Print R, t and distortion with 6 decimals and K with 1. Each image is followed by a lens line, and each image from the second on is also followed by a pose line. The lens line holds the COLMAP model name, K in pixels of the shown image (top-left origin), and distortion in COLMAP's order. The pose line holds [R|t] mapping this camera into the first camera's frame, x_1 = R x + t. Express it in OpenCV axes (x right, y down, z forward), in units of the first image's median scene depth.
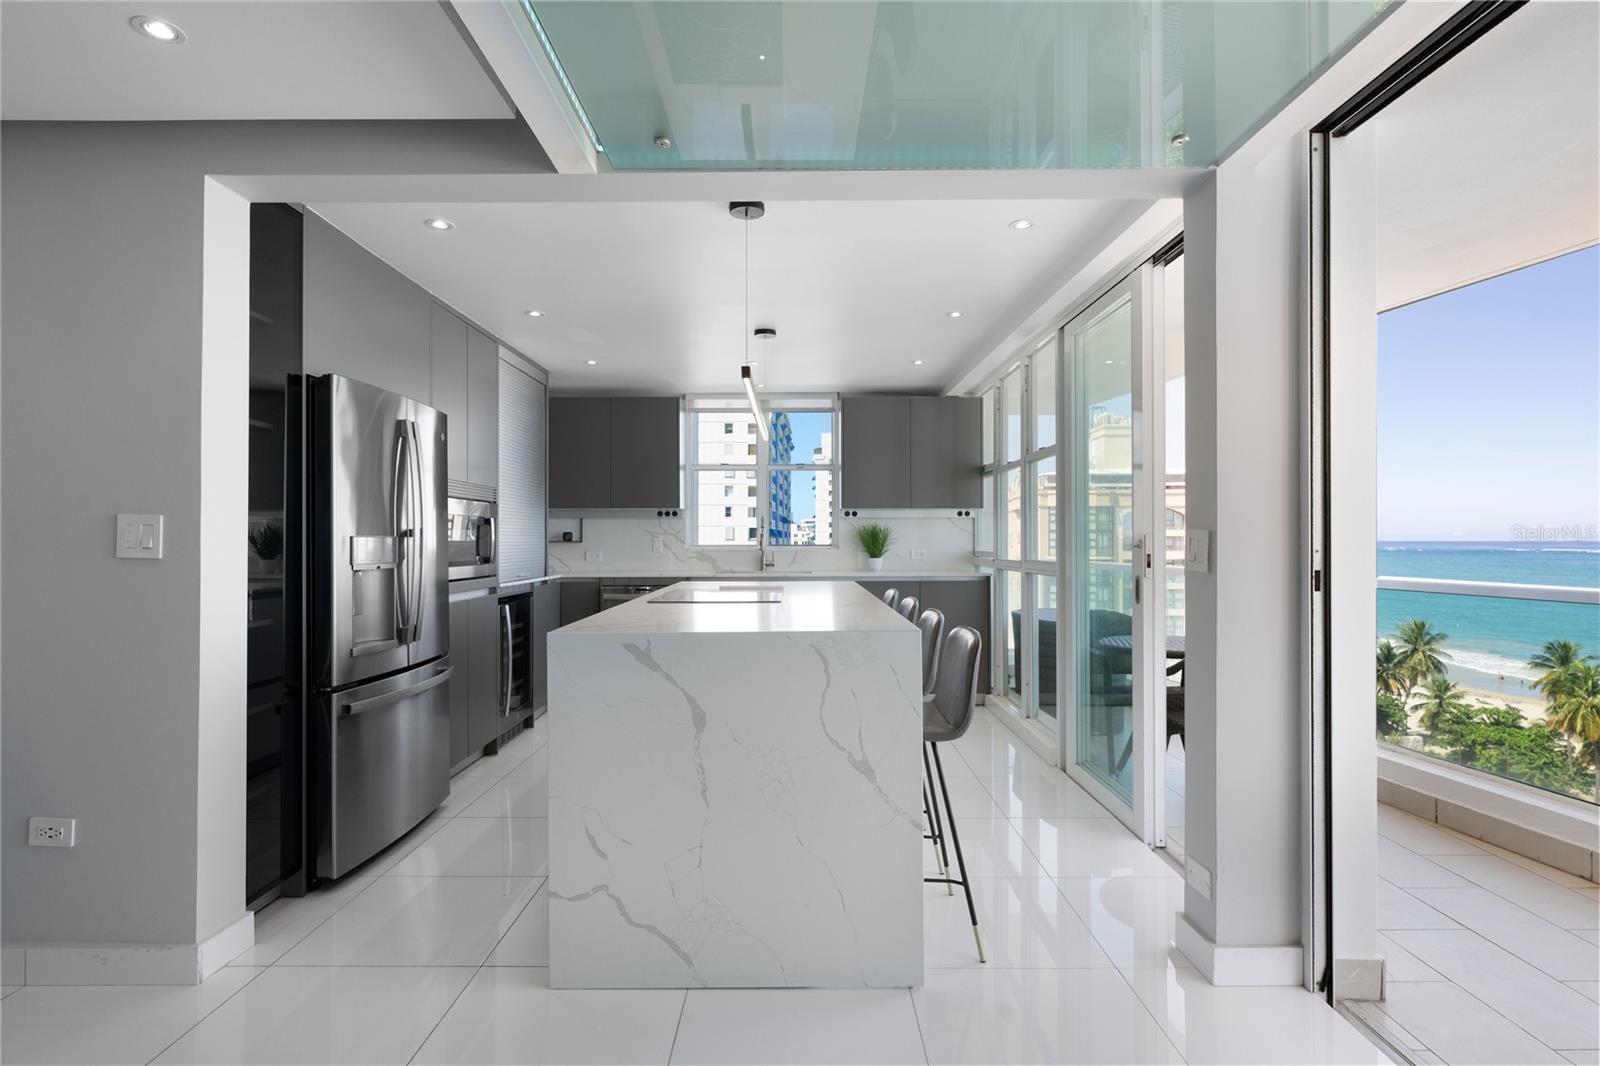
lens RADIAL K [[812.8, 0, 814.0], [0, 812.8, 536.2], [0, 0, 1]] dist [0.004039, 0.000425]
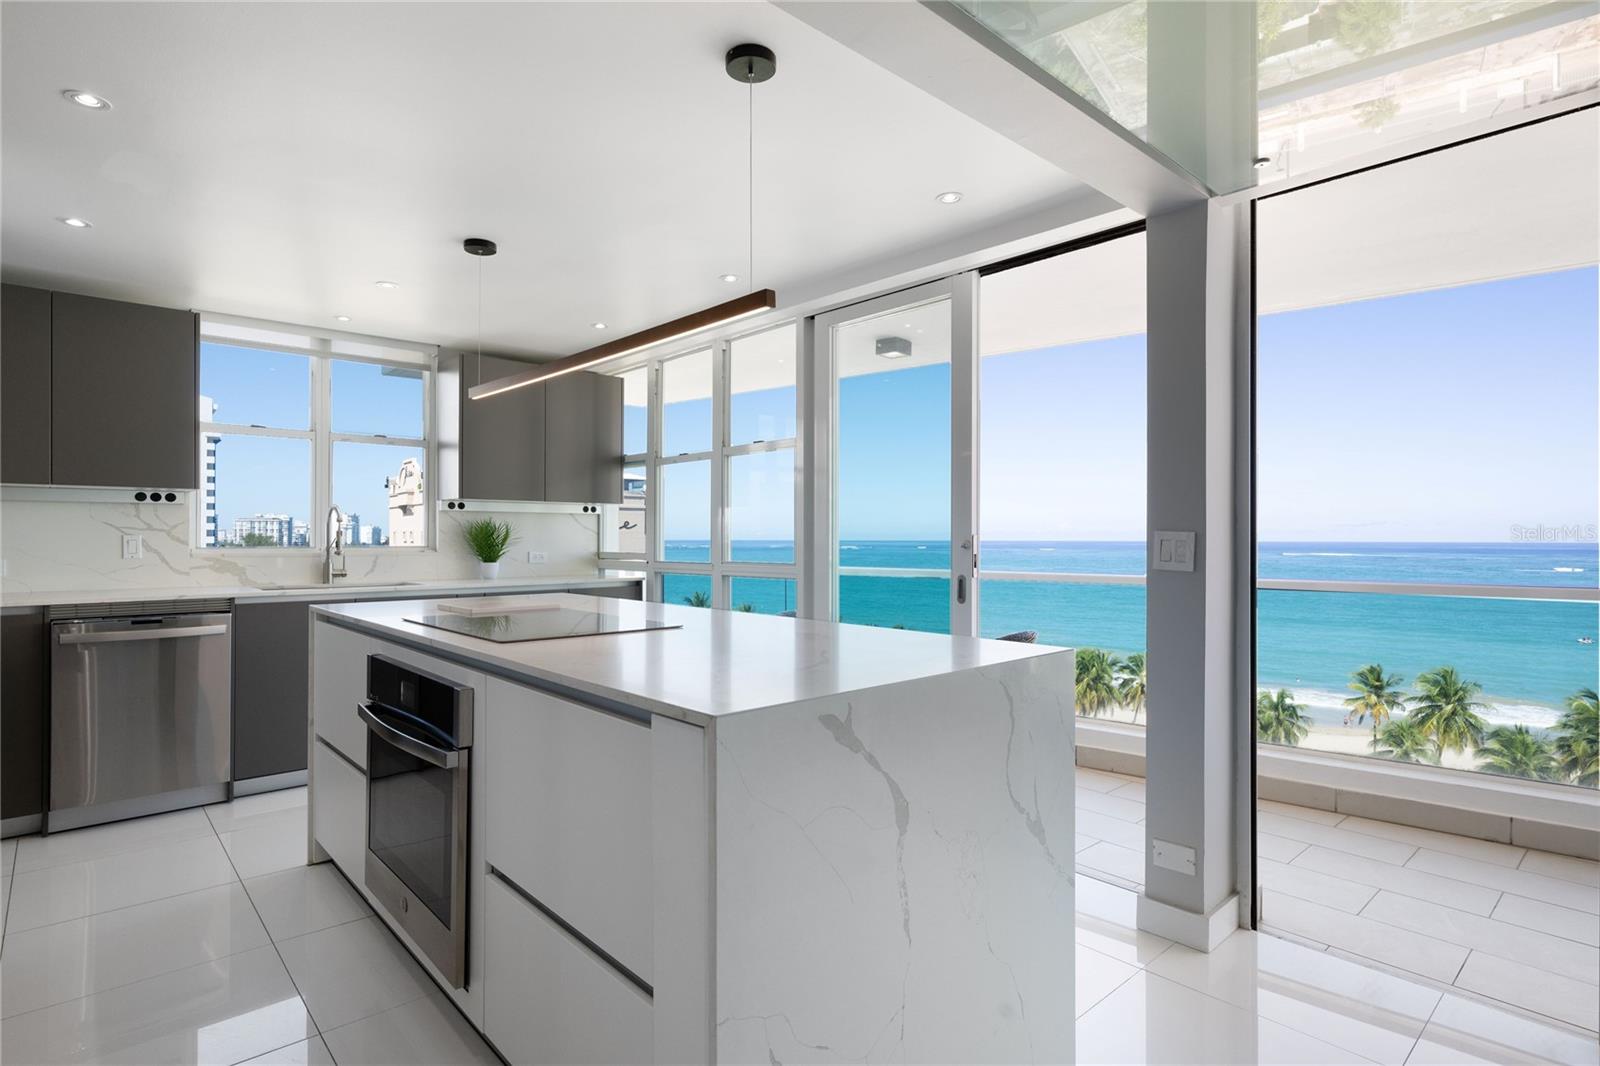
lens RADIAL K [[812.8, 0, 812.1], [0, 812.8, 535.0], [0, 0, 1]] dist [0.004039, 0.000425]
pose [[0.742467, 0.005025, 0.669864, -0.228737], [-0.004406, 0.999987, -0.002618, 0.000806], [-0.669868, -0.001008, 0.742479, 0.202778]]
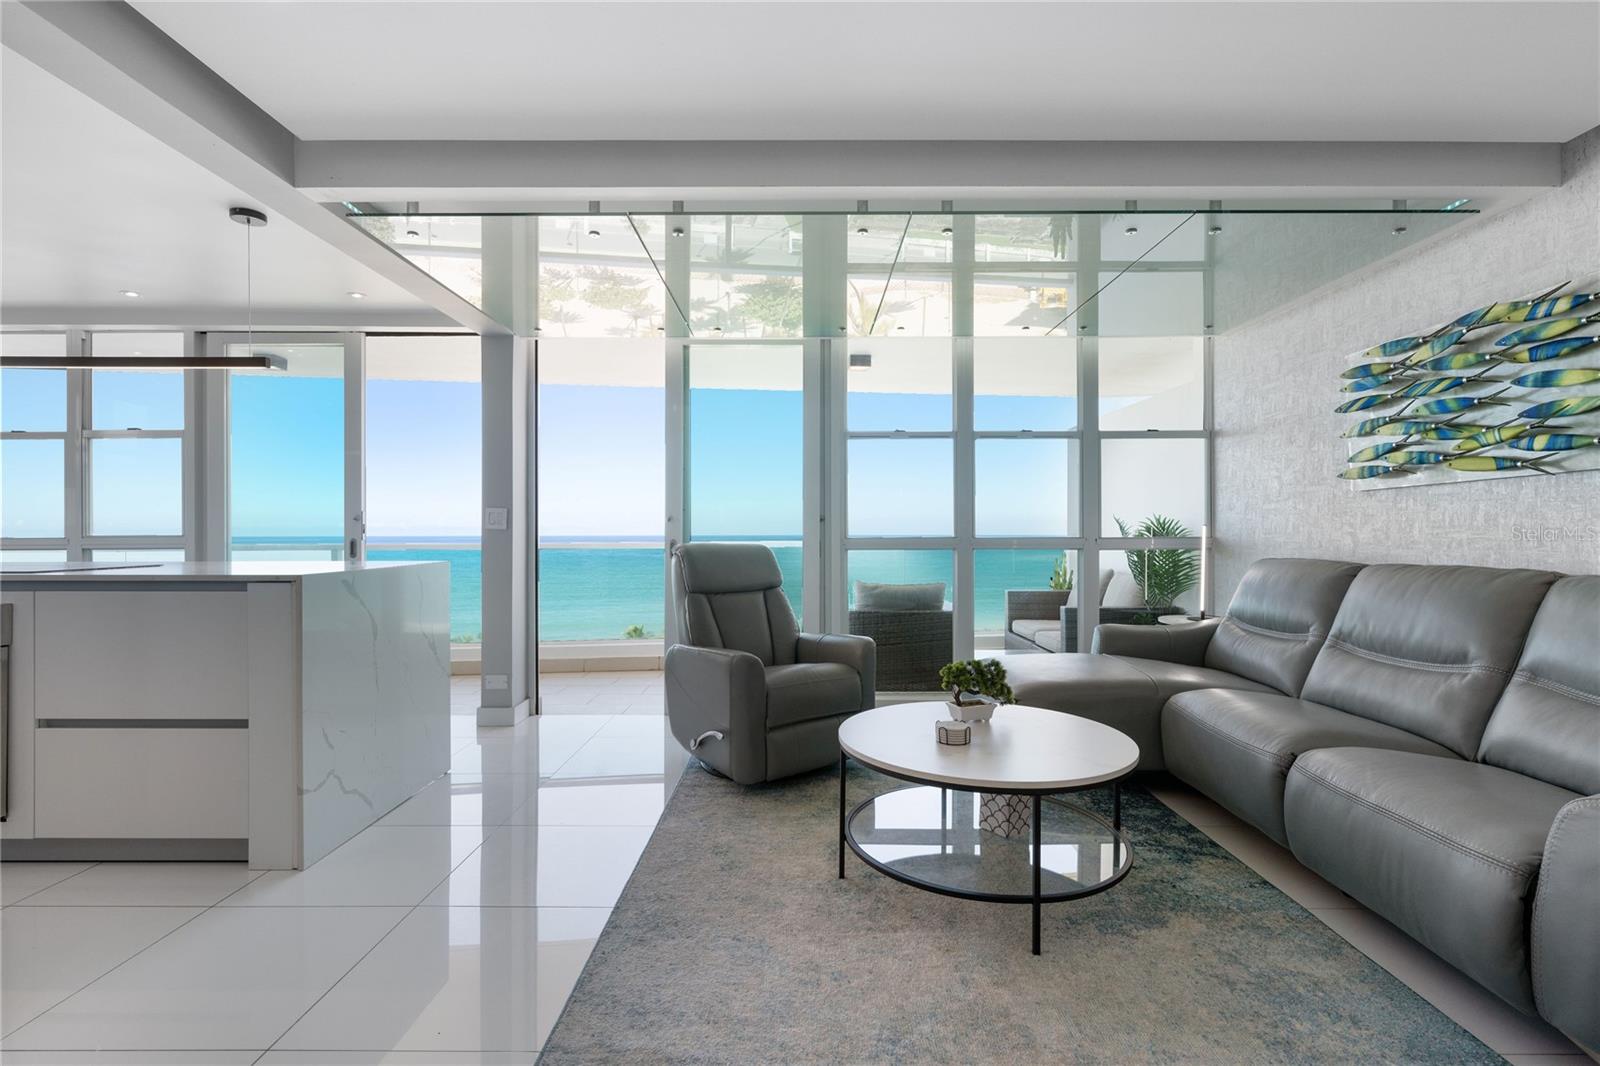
lens RADIAL K [[729.5, 0, 790.6], [0, 729.5, 532.3], [0, 0, 1]] dist [-0.001363, -0.000030]
pose [[0.027490, 0.002156, 0.999620, -0.495947], [-0.001608, 0.999996, -0.002112, 0.020654], [-0.999621, -0.001549, 0.027494, 0.090036]]
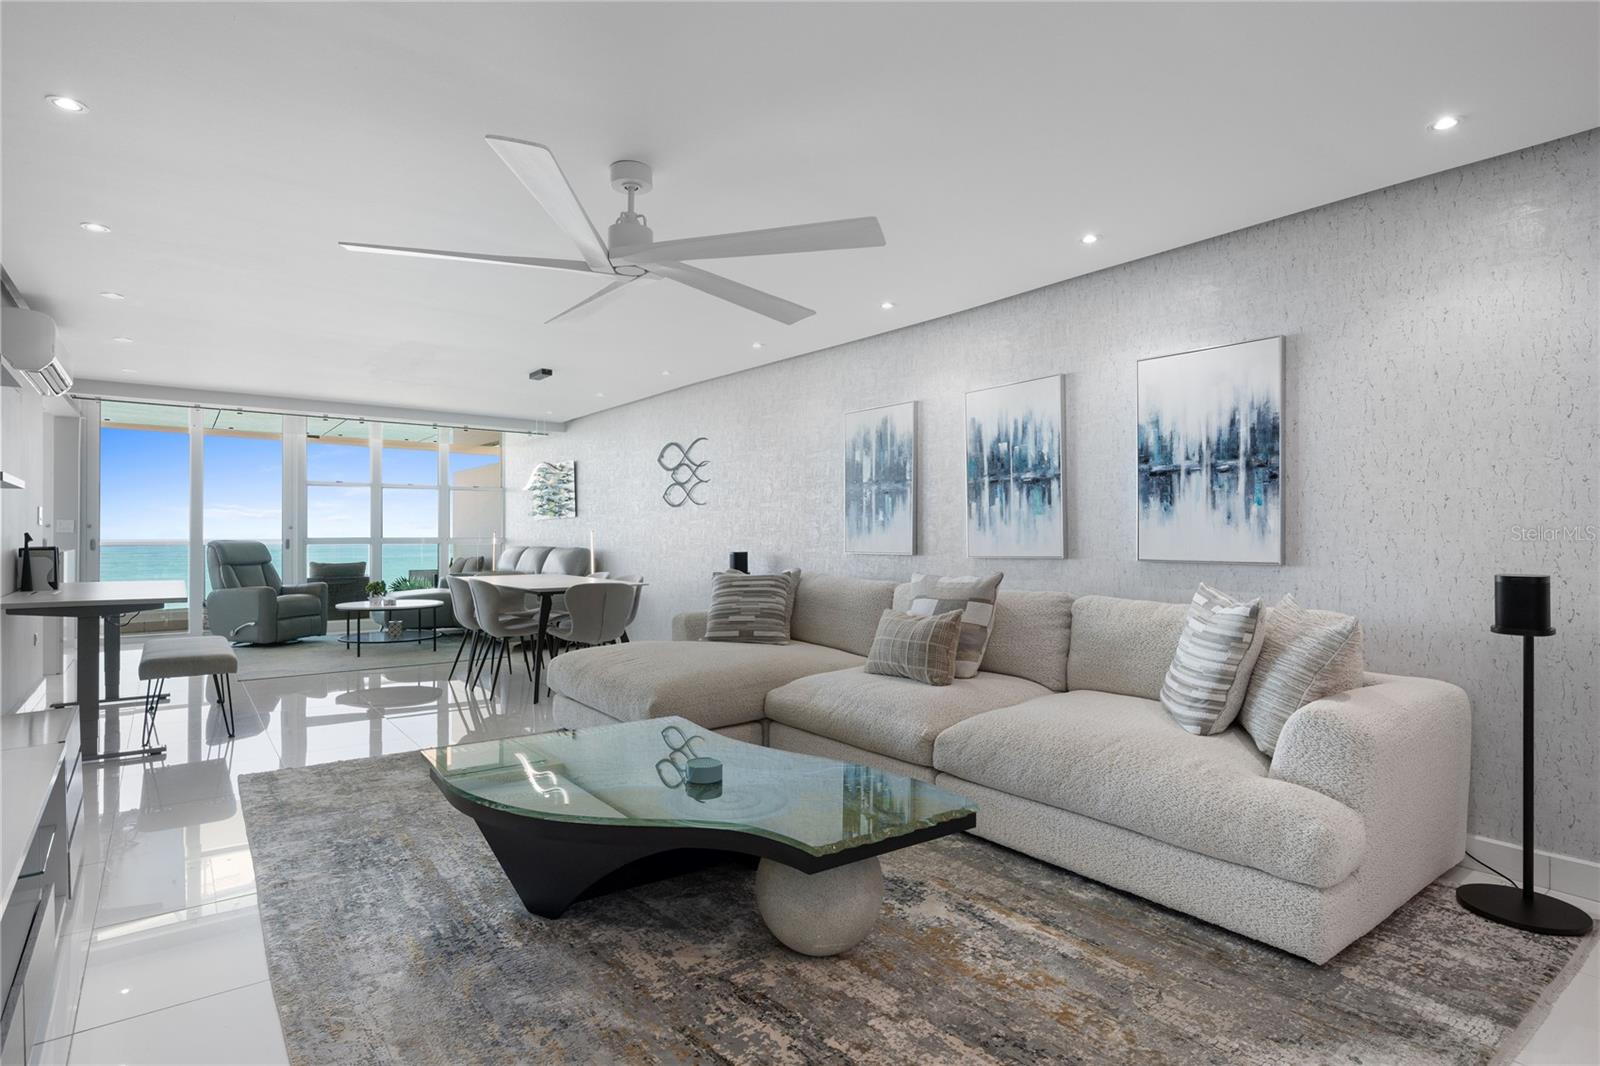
lens RADIAL K [[812.8, 0, 799.6], [0, 812.8, 532.6], [0, 0, 1]] dist [0.004039, 0.000425]
pose [[-0.603941, 0.005078, 0.797013, -1.435305], [-0.000735, 0.999976, -0.006928, 0.023740], [-0.797029, -0.004770, -0.603922, 0.225060]]
